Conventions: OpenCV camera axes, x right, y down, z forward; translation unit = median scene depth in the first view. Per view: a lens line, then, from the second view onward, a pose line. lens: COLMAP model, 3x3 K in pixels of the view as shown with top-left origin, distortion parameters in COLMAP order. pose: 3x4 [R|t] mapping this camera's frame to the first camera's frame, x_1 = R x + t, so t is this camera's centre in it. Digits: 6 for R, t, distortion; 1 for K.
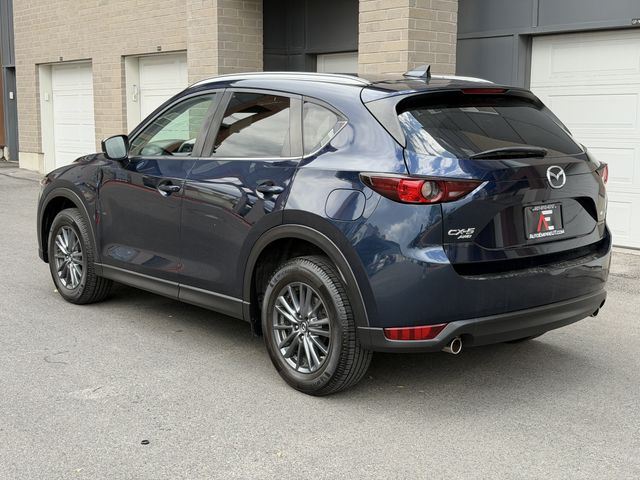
lens RADIAL K [[894.7, 0, 320.0], [0, 894.7, 240.0], [0, 0, 1]] dist [0.159644, -0.169933]
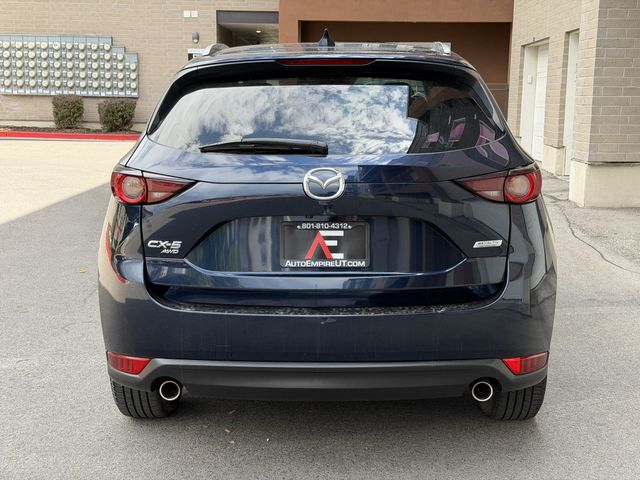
lens RADIAL K [[894.7, 0, 320.0], [0, 894.7, 240.0], [0, 0, 1]] dist [0.159644, -0.169933]
pose [[0.752455, 0.109517, -0.649475, 0.714763], [-0.098241, 0.993710, 0.053745, -0.063566], [0.651276, 0.023364, 0.758481, 0.474216]]
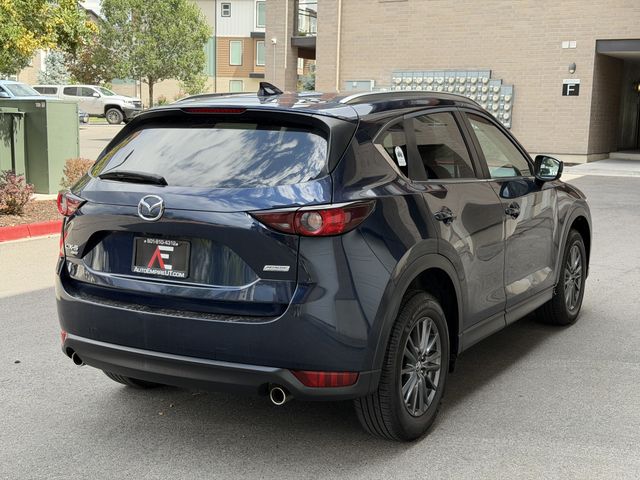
lens RADIAL K [[894.7, 0, 320.0], [0, 894.7, 240.0], [0, 0, 1]] dist [0.159644, -0.169933]
pose [[0.332832, 0.134128, -0.933399, 1.142050], [-0.148558, 0.984930, 0.088560, -0.141599], [0.931211, 0.109188, 0.347742, 0.853076]]
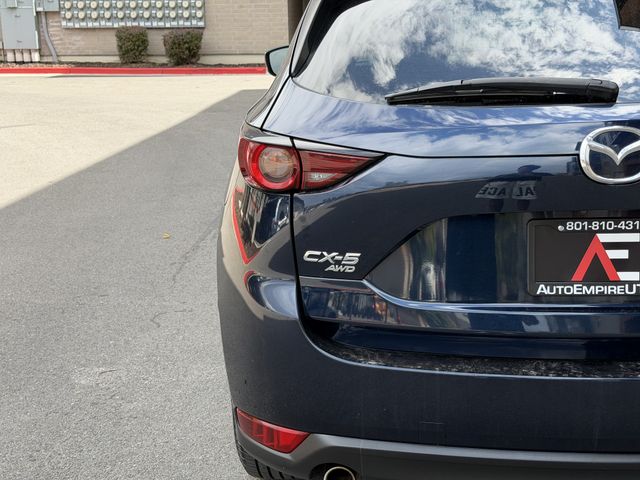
lens RADIAL K [[894.7, 0, 320.0], [0, 894.7, 240.0], [0, 0, 1]] dist [0.159644, -0.169933]
pose [[0.708964, 0.149497, -0.689218, 0.450790], [-0.074852, 0.987705, 0.137245, -0.078084], [0.701261, -0.045712, 0.711437, 0.622405]]
